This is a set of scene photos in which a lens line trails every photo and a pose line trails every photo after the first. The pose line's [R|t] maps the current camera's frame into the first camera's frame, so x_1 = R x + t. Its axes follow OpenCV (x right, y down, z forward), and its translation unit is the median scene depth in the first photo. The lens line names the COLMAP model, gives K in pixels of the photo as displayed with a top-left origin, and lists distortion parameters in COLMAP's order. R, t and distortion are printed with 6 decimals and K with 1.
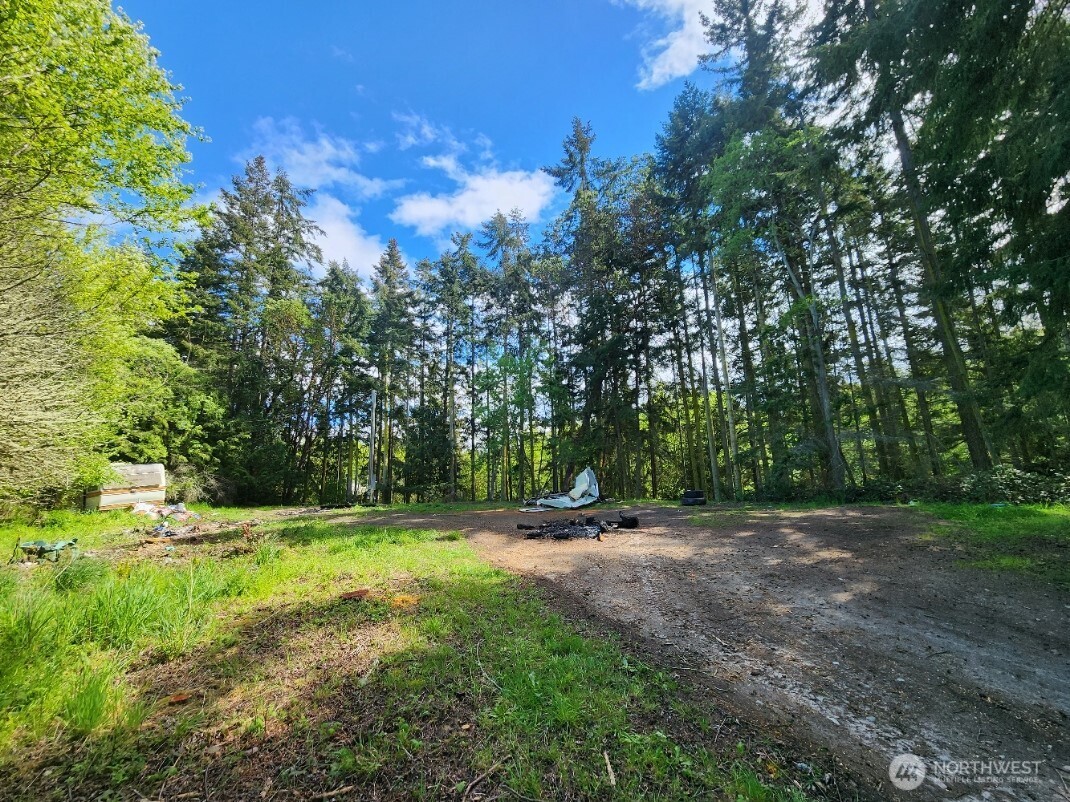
lens RADIAL K [[442.0, 0, 535.0], [0, 442.0, 401.0], [0, 0, 1]] dist [-0.001436, -0.000063]
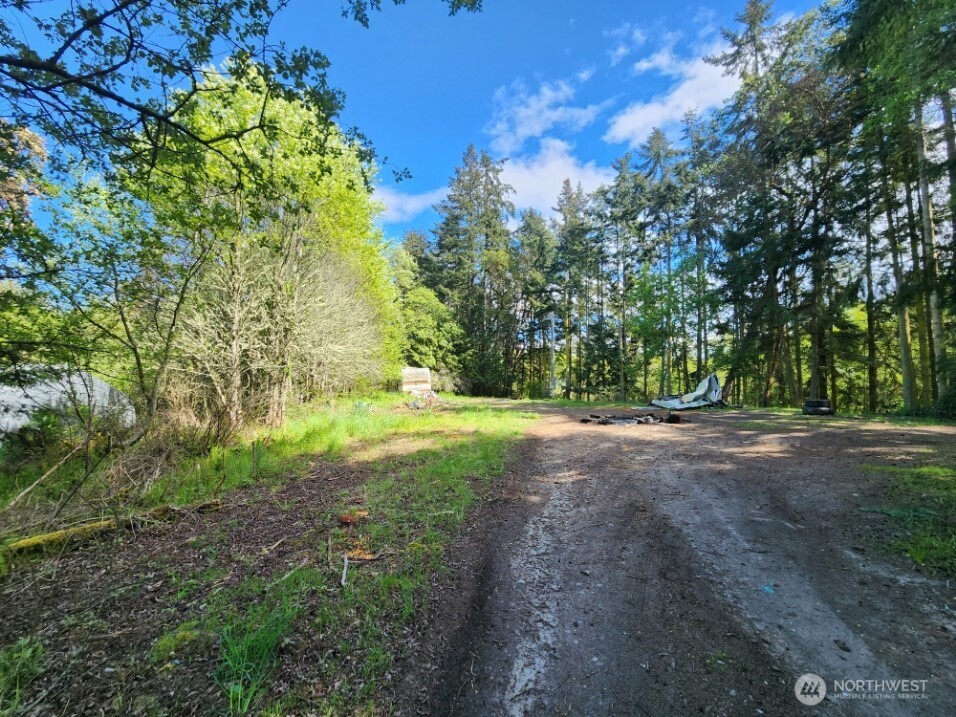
lens RADIAL K [[400.1, 0, 478.0], [0, 400.1, 358.5], [0, 0, 1]] dist [0.000667, 0.000000]
pose [[0.799268, -0.006168, -0.600944, 0.142794], [0.073547, 0.993435, 0.087622, -0.006504], [0.596458, -0.114231, 0.794474, -0.048627]]
